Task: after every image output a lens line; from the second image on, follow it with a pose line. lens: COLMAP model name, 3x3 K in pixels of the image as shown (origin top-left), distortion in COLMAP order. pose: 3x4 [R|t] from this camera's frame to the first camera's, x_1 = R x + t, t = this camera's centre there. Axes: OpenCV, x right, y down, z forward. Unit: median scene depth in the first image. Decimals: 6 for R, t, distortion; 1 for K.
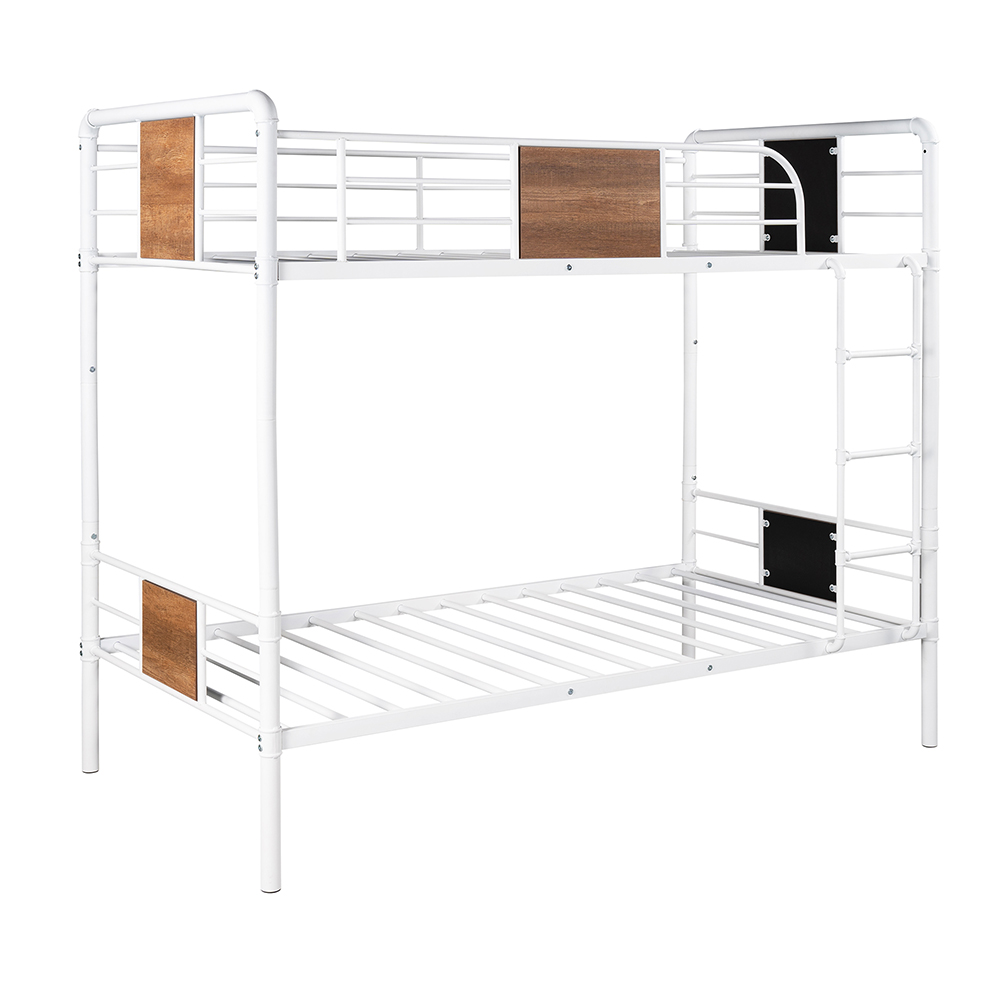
lens RADIAL K [[2178.5, 0, 500.0], [0, 2178.5, 500.0], [0, 0, 1]] dist [-0.279134, -0.177498]
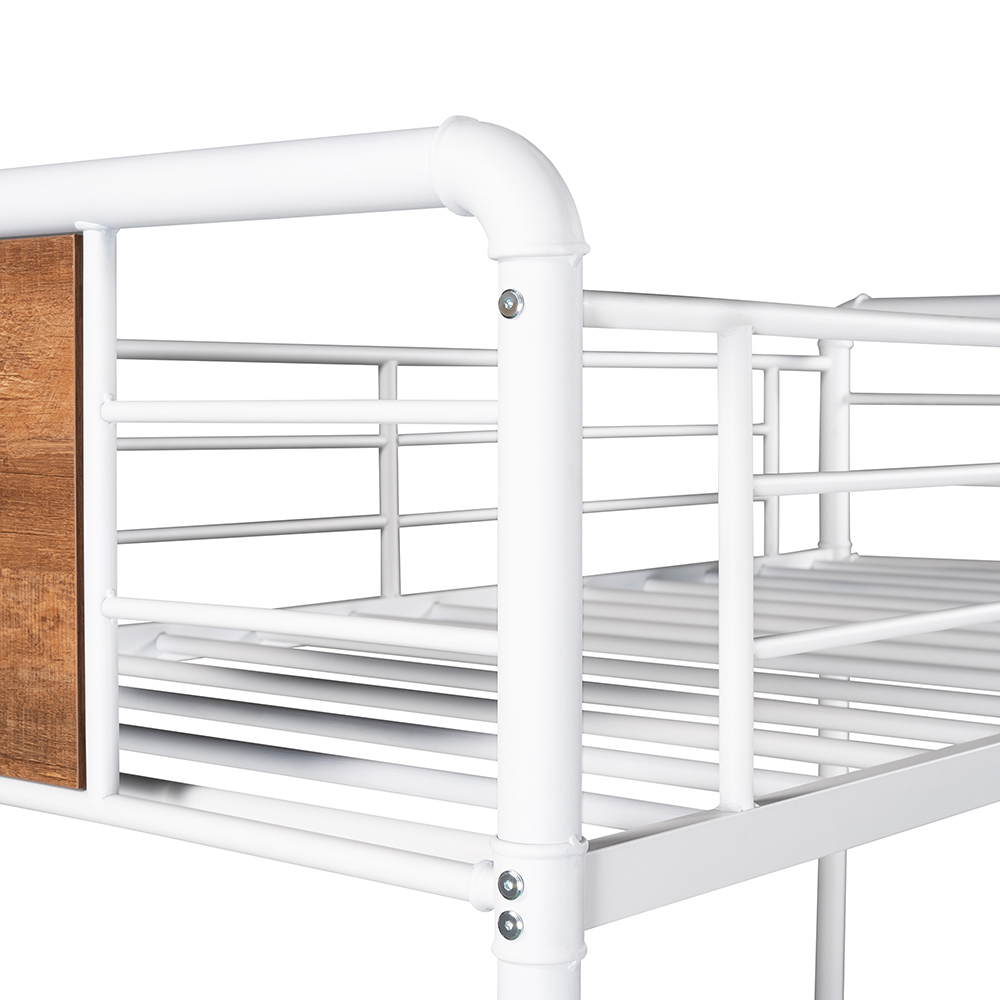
lens RADIAL K [[2178.5, 0, 500.0], [0, 2178.5, 500.0], [0, 0, 1]] dist [-0.279134, -0.177498]
pose [[0.943626, -0.022495, 0.330247, -0.179484], [0.046697, 0.996757, -0.065536, -0.126964], [-0.327702, 0.077263, 0.941617, 0.741122]]
